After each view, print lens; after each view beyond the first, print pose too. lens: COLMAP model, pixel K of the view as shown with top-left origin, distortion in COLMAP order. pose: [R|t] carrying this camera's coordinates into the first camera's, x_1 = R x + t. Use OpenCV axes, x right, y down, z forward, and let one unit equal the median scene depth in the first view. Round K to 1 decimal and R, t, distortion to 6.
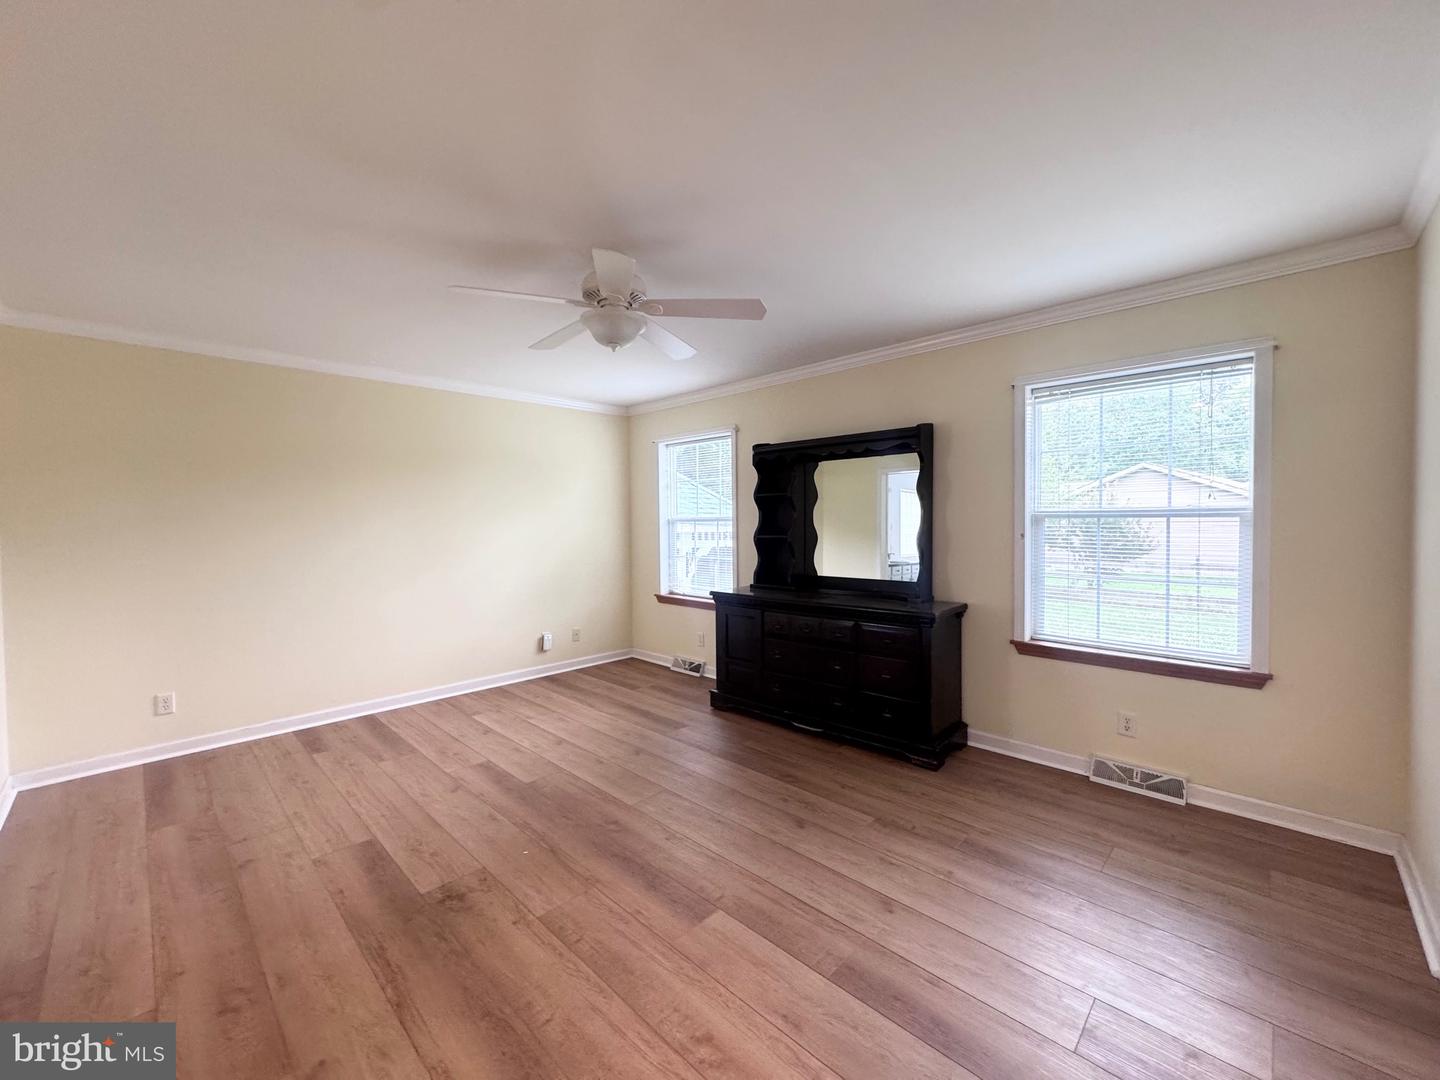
lens RADIAL K [[577.1, 0, 719.6], [0, 577.1, 538.7], [0, 0, 1]] dist [0.001767, -0.000232]
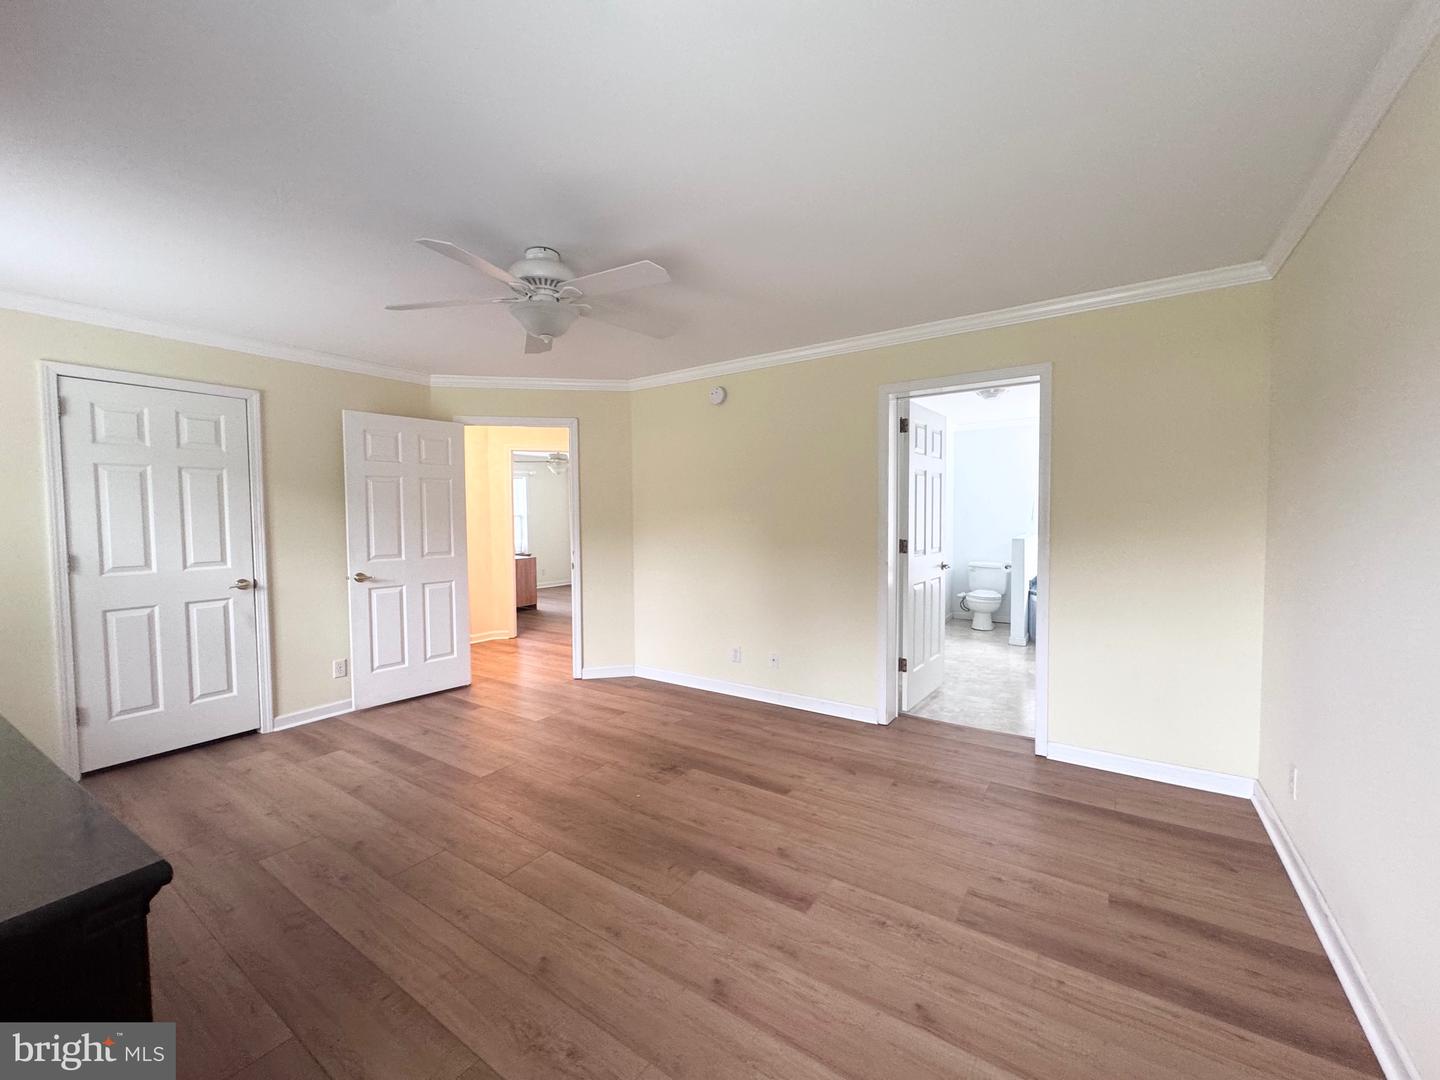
lens RADIAL K [[577.1, 0, 720.5], [0, 577.1, 541.7], [0, 0, 1]] dist [0.001767, -0.000232]
pose [[-0.984253, 0.031068, -0.174016, -0.301710], [0.017544, 0.996742, 0.078724, -0.059945], [0.175895, 0.074431, -0.981591, 2.077028]]
